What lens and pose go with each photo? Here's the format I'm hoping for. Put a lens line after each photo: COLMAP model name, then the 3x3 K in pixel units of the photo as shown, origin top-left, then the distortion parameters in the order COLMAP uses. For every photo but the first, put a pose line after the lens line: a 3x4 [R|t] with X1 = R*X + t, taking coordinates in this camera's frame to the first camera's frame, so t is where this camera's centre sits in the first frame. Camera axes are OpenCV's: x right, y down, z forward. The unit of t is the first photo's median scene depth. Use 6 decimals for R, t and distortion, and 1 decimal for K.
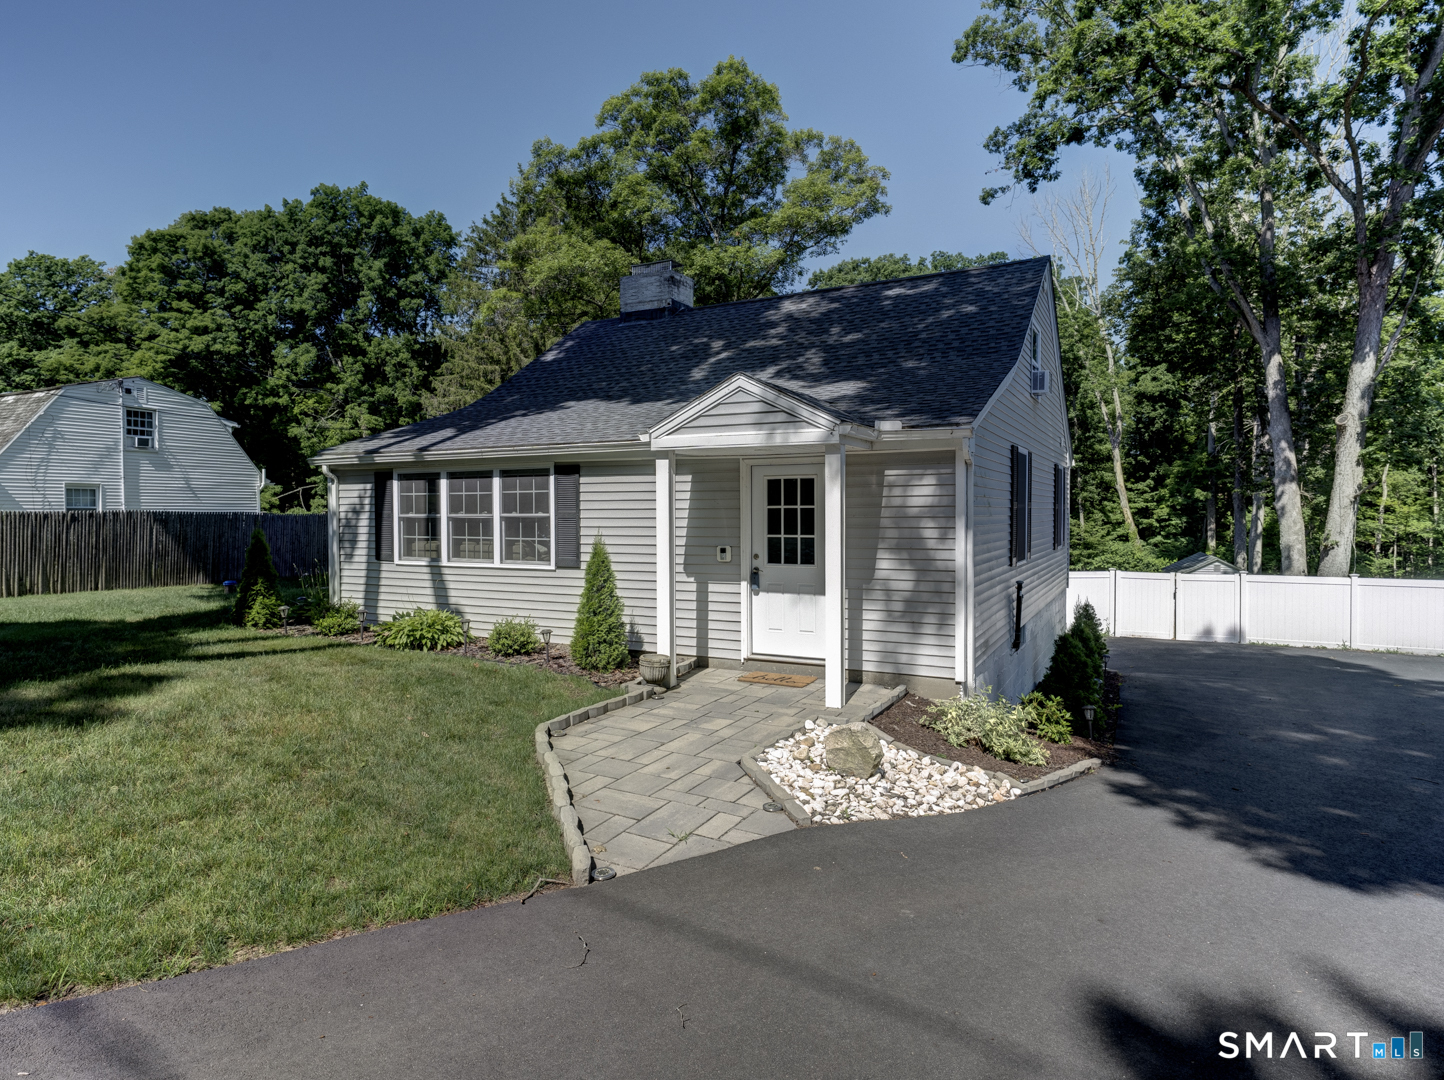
lens RADIAL K [[818.0, 0, 726.8], [0, 818.0, 535.5], [0, 0, 1]] dist [0.006013, 0.001041]
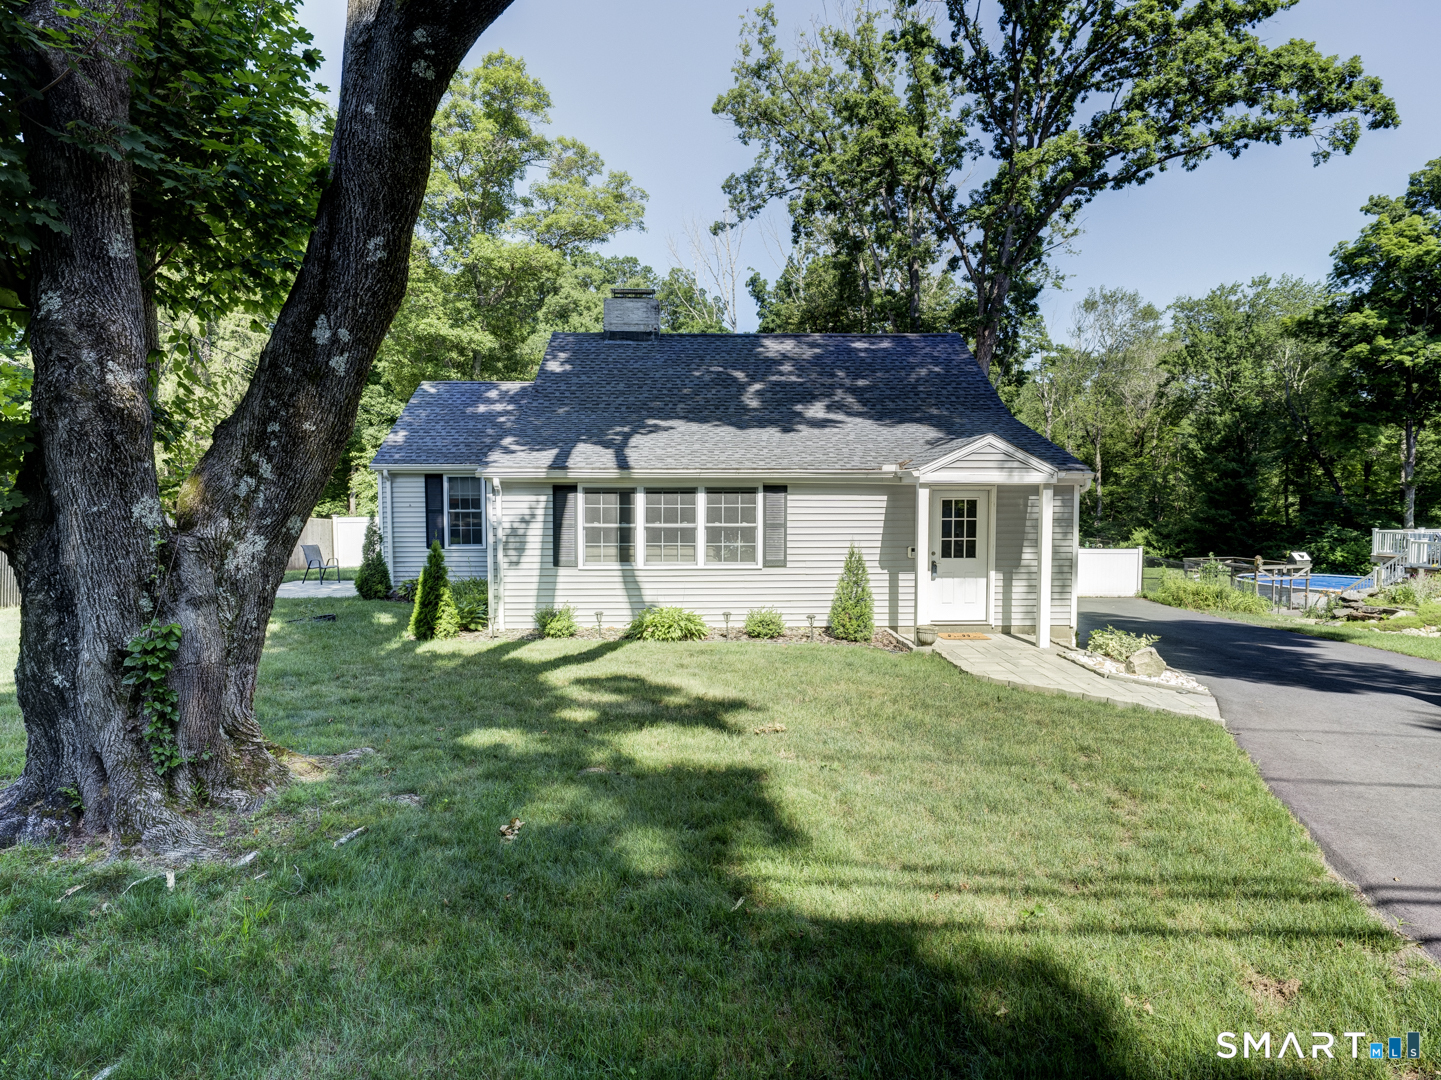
lens RADIAL K [[805.4, 0, 720.5], [0, 805.4, 540.0], [0, 0, 1]] dist [-0.002935, -0.000222]
pose [[0.874803, -0.027307, 0.483708, -0.789969], [0.011262, 0.999287, 0.036046, -0.042911], [-0.484347, -0.026085, 0.874487, -0.044065]]
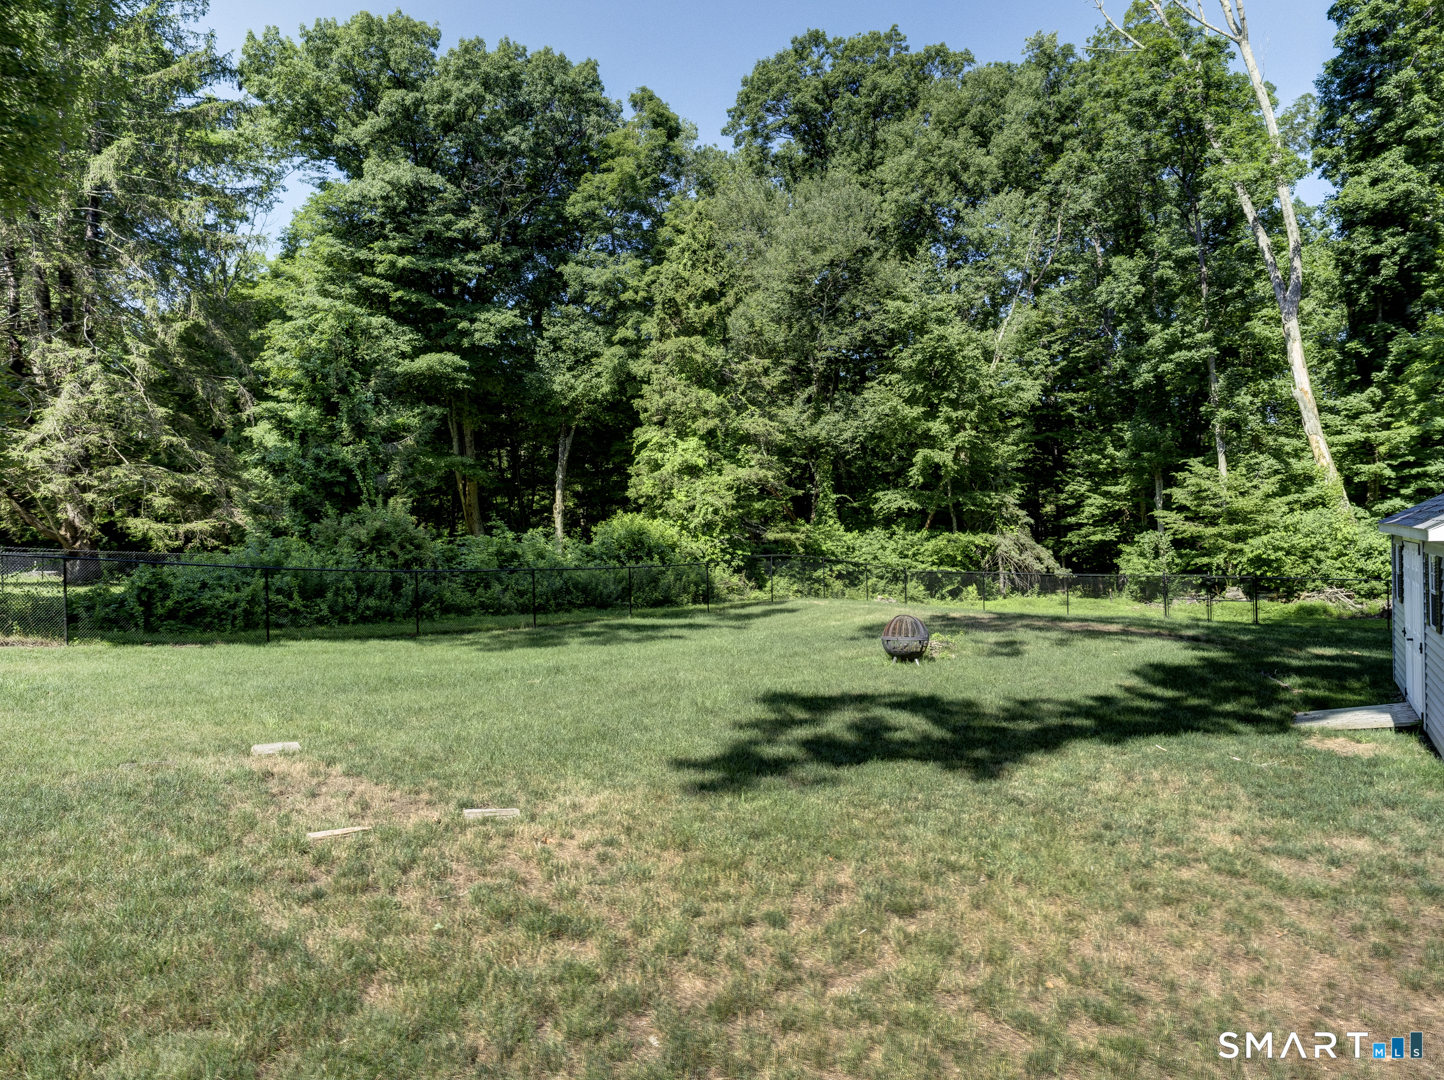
lens RADIAL K [[878.5, 0, 722.0], [0, 878.5, 540.0], [0, 0, 1]] dist [-0.000117, -0.000710]
pose [[0.983742, -0.016805, -0.178797, 1.417220], [0.014959, 0.999820, -0.011666, 0.174155], [0.178961, 0.008801, 0.983817, 2.592826]]
